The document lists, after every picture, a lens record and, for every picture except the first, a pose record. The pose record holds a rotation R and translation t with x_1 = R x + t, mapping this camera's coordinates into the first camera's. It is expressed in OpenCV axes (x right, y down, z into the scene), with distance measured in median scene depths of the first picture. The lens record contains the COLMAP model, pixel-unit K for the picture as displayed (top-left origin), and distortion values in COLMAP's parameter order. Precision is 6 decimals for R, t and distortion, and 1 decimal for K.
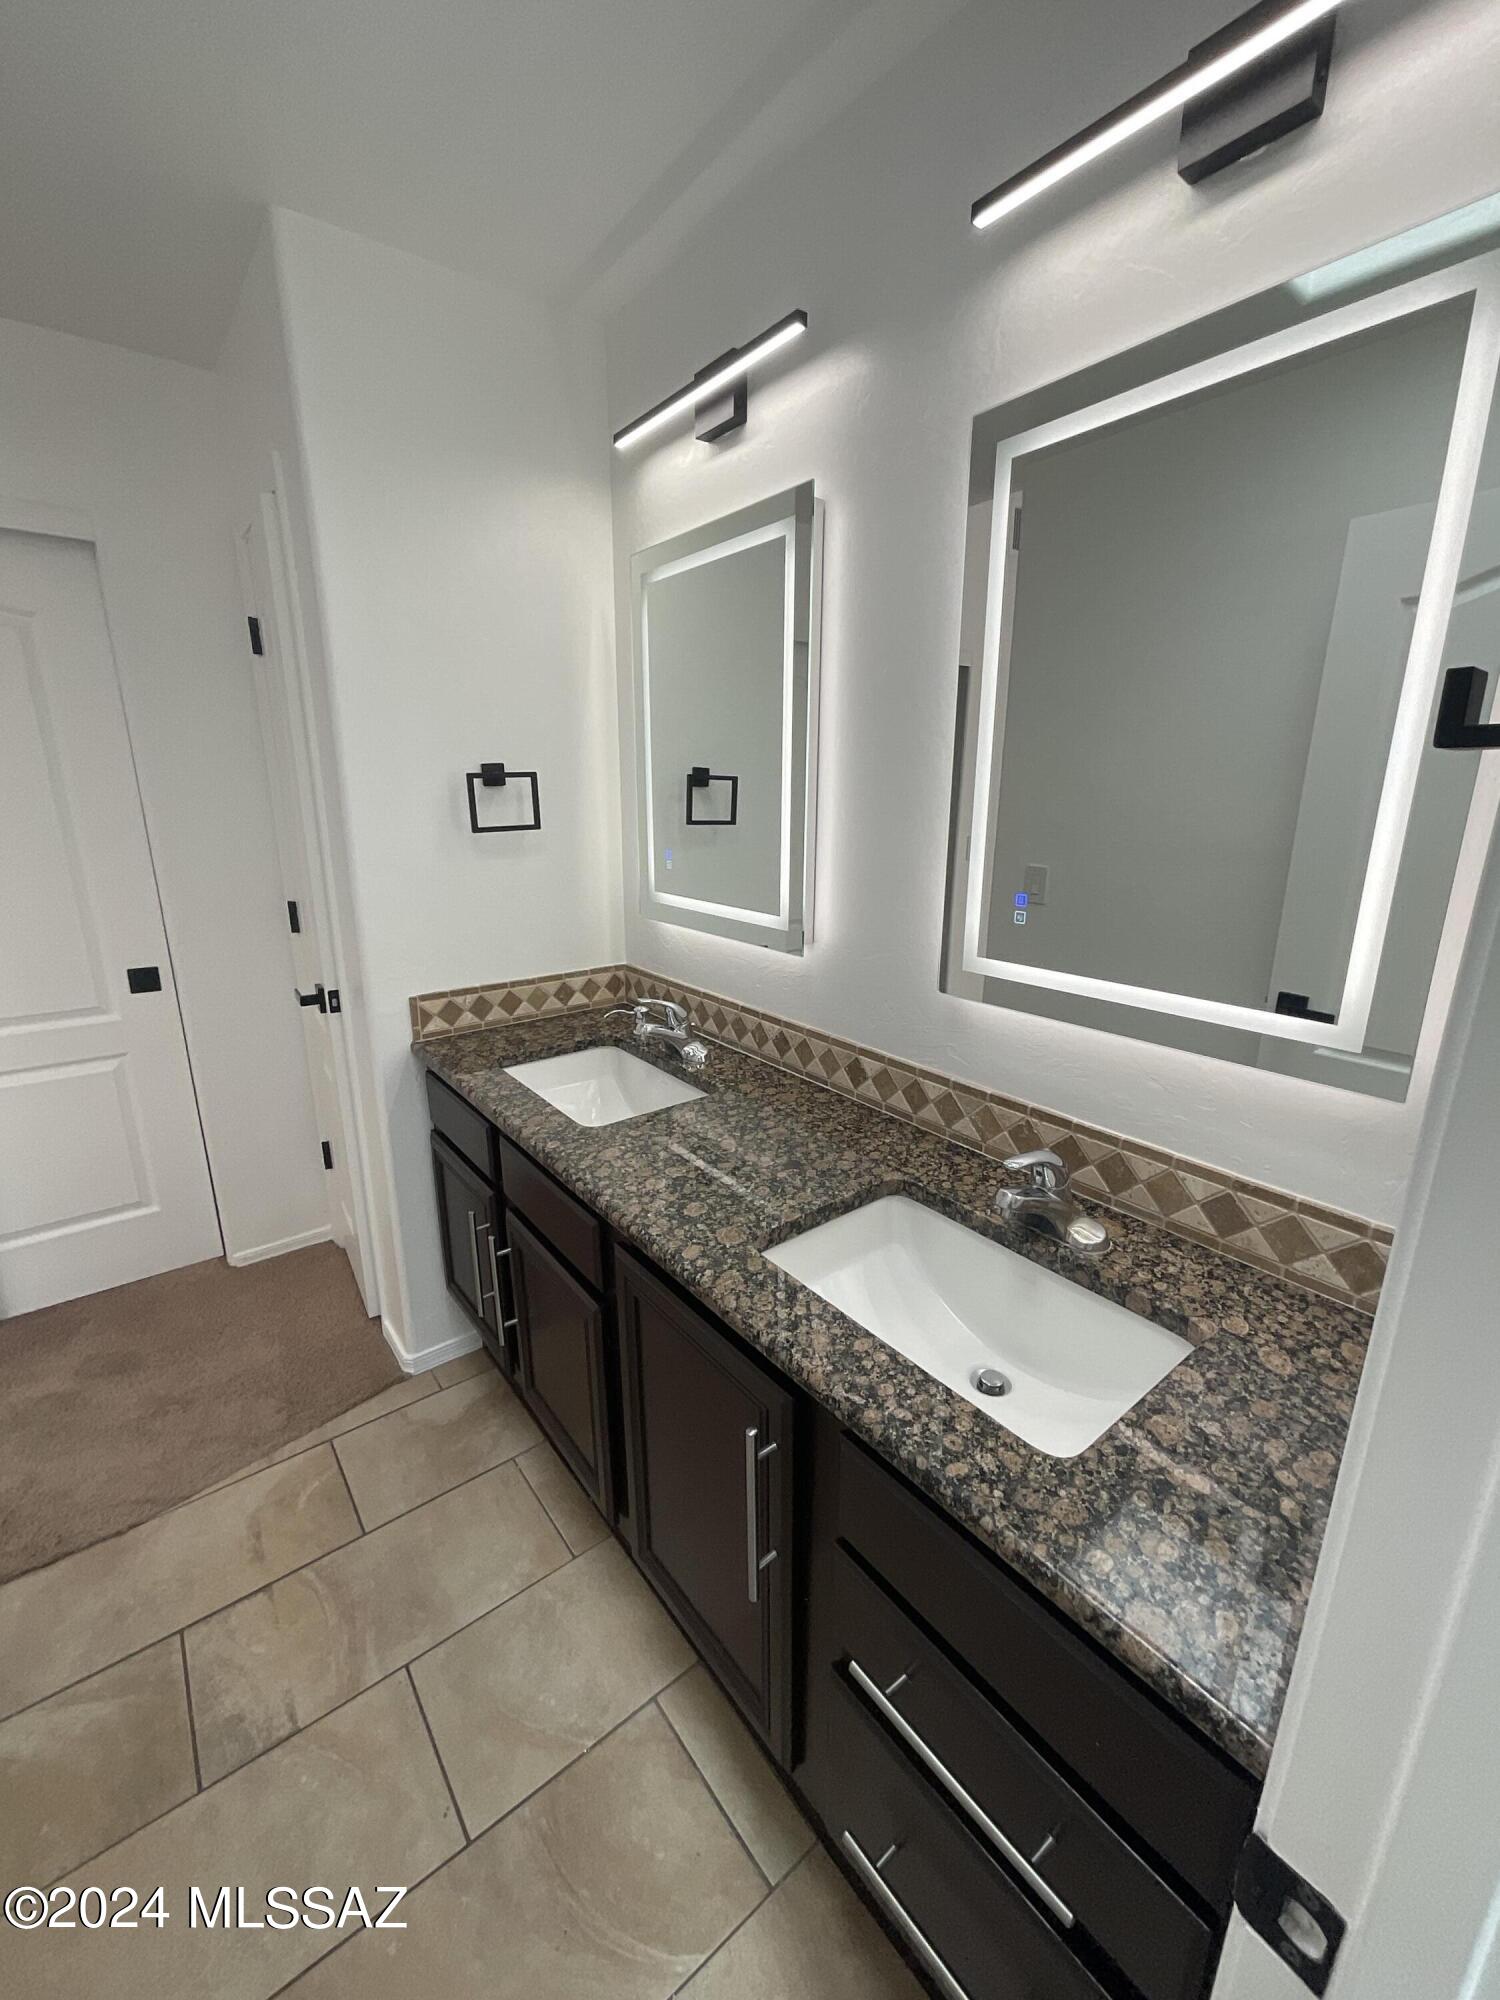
lens RADIAL K [[805.8, 0, 748.7], [0, 805.8, 1003.7], [0, 0, 1]] dist [-0.000916, 0.000273]
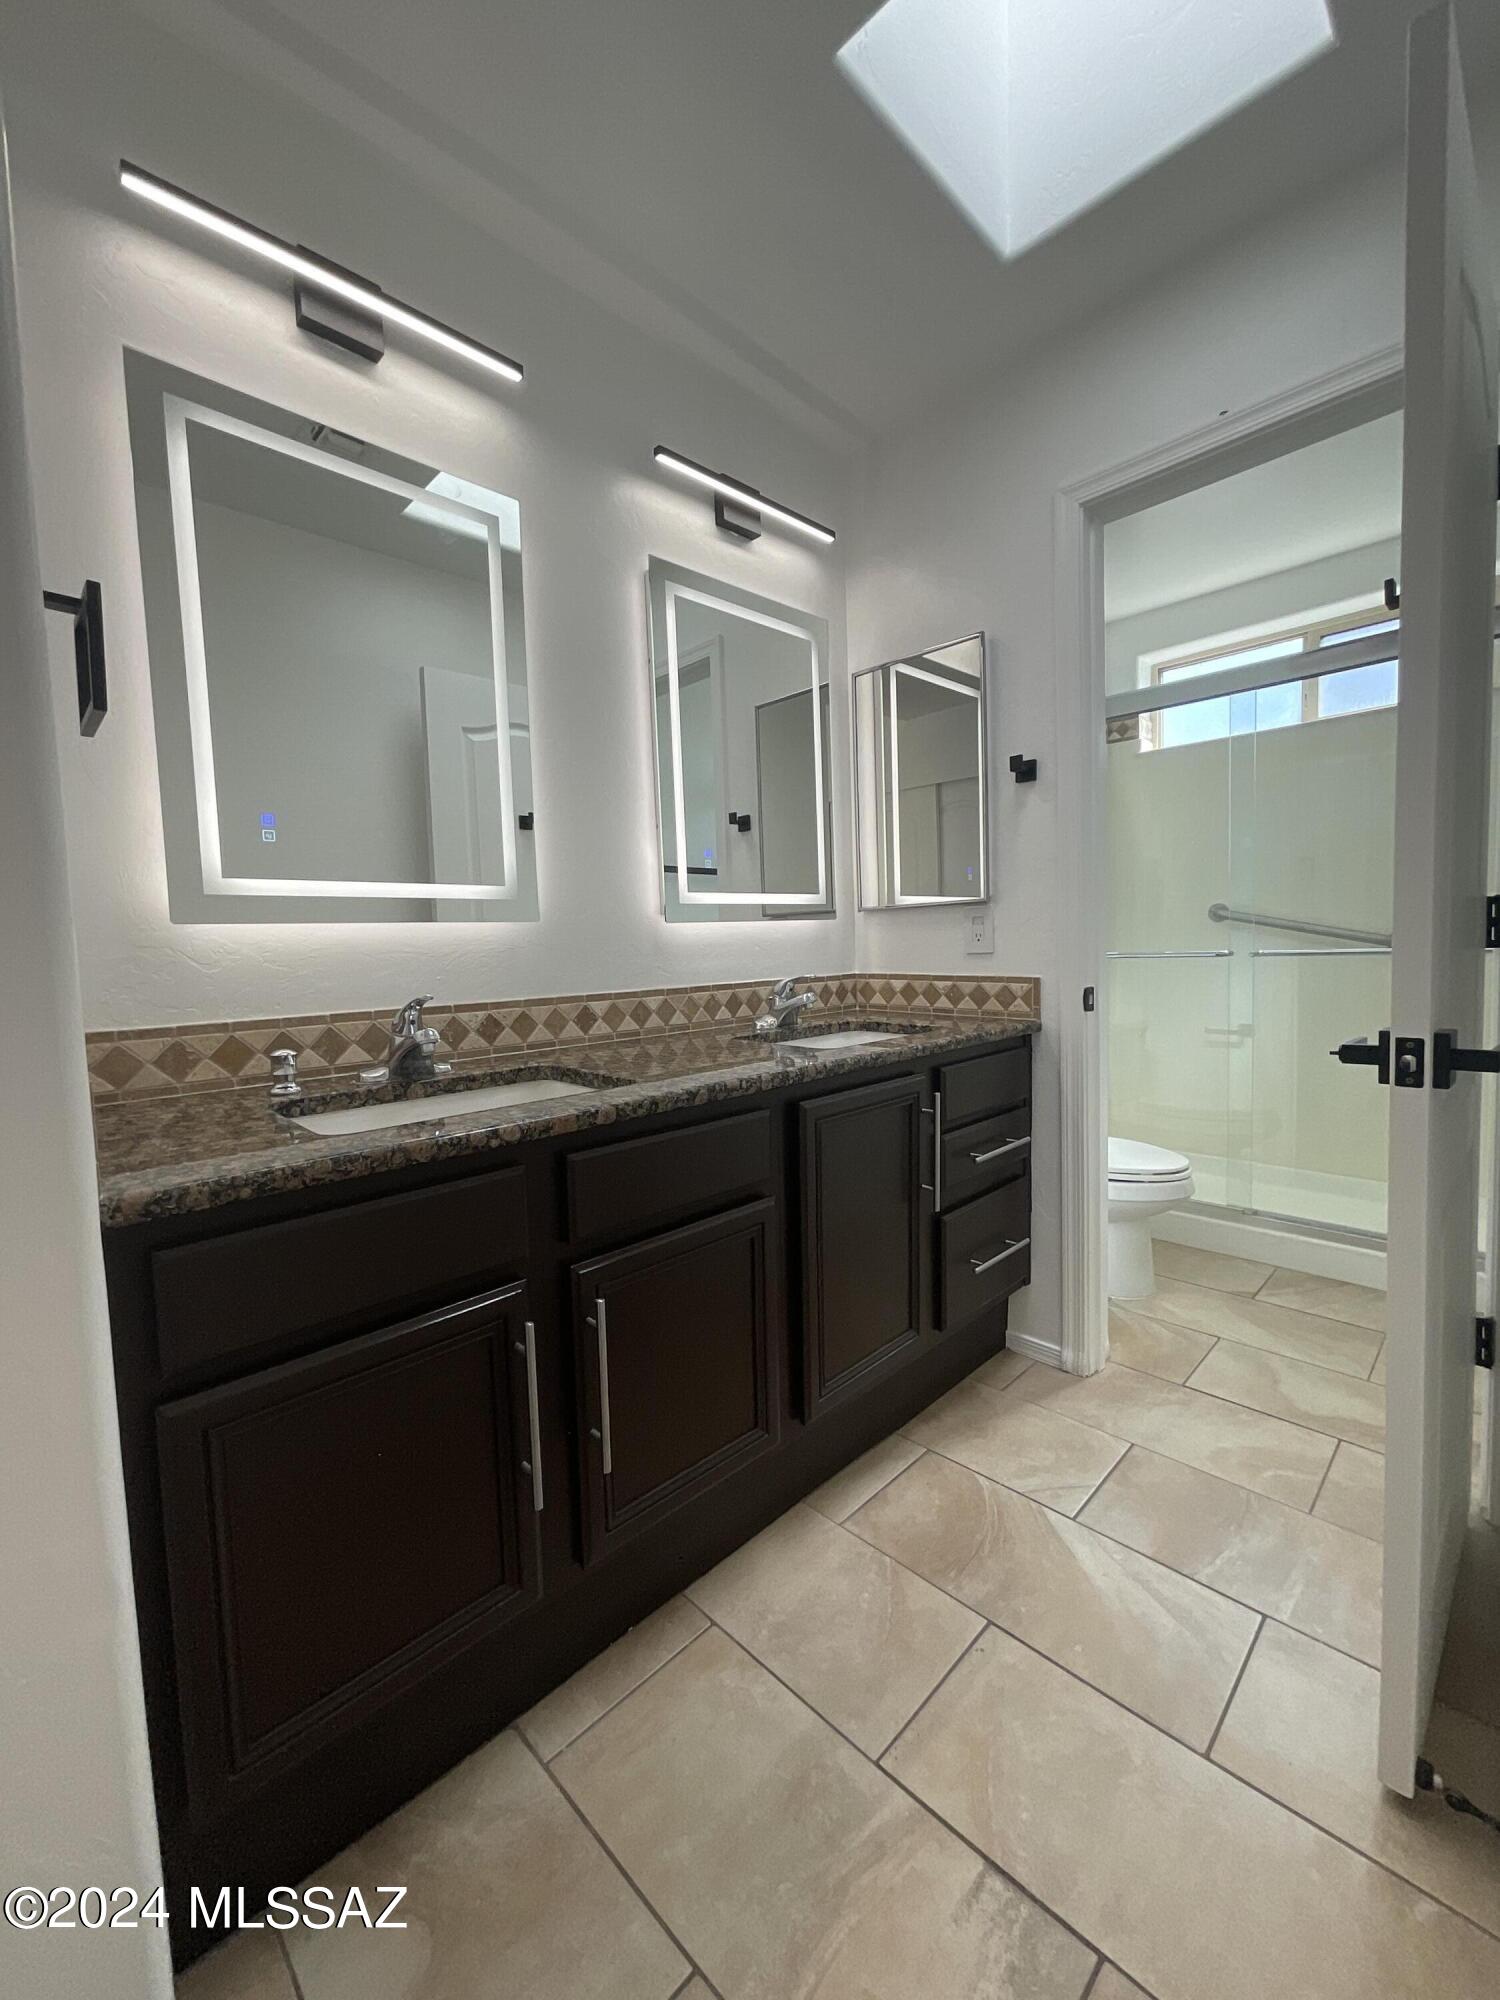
lens RADIAL K [[814.1, 0, 750.0], [0, 814.1, 1000.0], [0, 0, 1]] dist [0.001033, 0.000621]
pose [[-0.118708, -0.071769, 0.990332, -1.104788], [0.289177, 0.951650, 0.103628, 0.008368], [-0.949887, 0.298682, -0.092215, 0.943081]]
